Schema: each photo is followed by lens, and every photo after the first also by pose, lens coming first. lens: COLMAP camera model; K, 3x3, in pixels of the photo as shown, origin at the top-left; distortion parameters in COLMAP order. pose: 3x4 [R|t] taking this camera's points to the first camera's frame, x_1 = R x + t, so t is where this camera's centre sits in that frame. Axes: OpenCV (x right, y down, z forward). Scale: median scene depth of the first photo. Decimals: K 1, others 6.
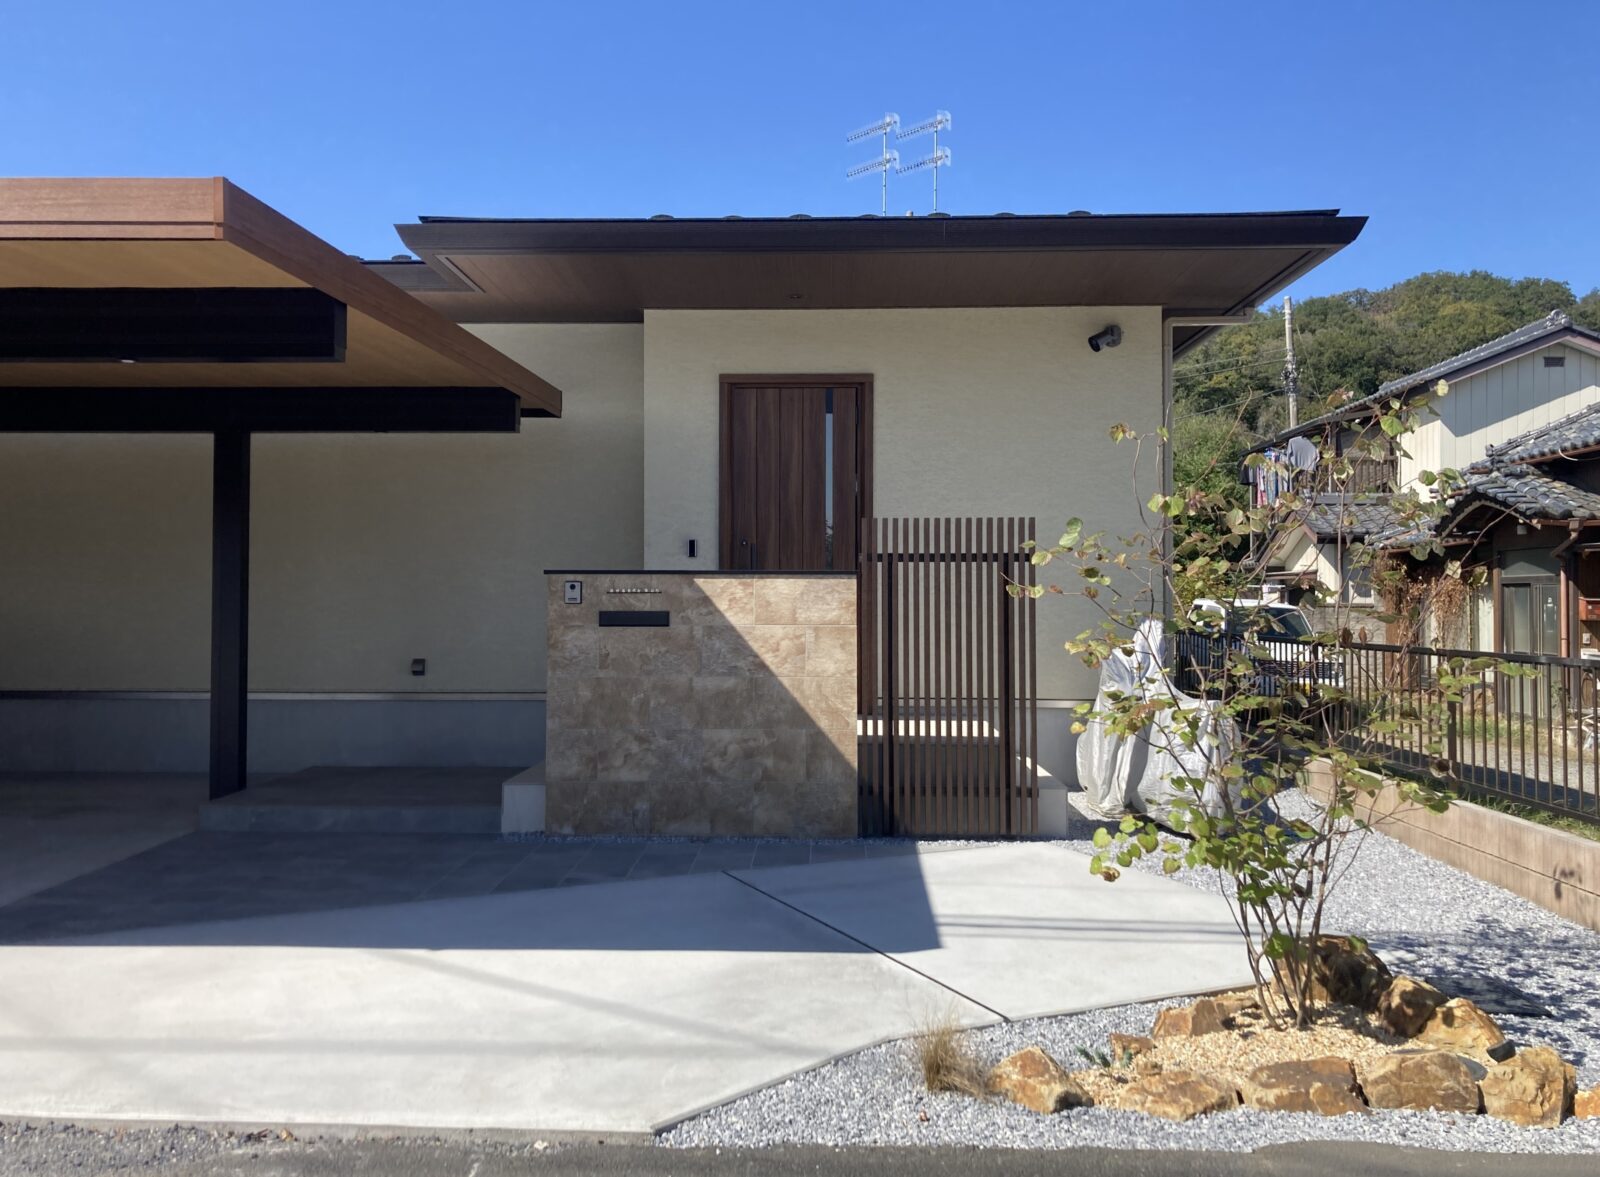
lens RADIAL K [[1344.8, 0, 800.9], [0, 1344.8, 585.6], [0, 0, 1]] dist [0.005560, -0.013252]
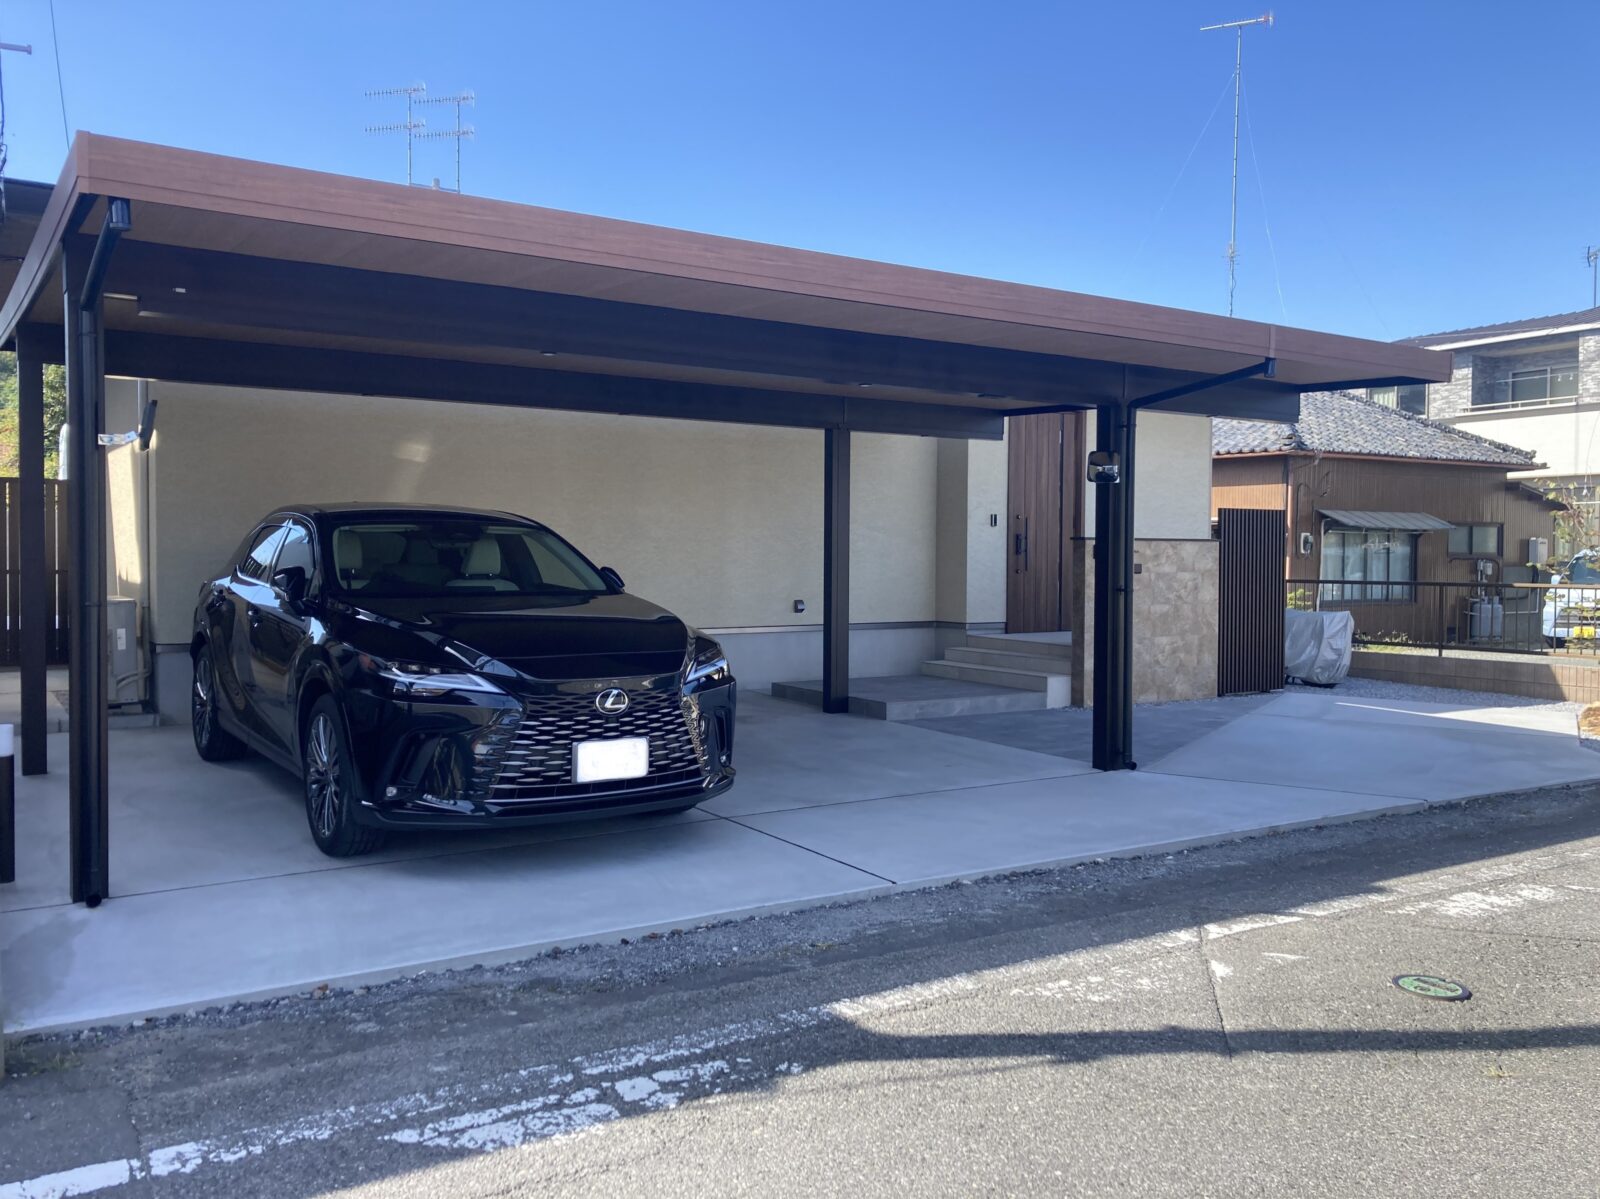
lens RADIAL K [[1299.9, 0, 800.0], [0, 1299.9, 599.8], [0, 0, 1]] dist [0.003240, 0.000315]
pose [[0.844838, -0.015532, 0.534796, -1.261833], [-0.011128, 0.998852, 0.046589, -0.005595], [-0.534906, -0.045312, 0.843696, -0.084858]]
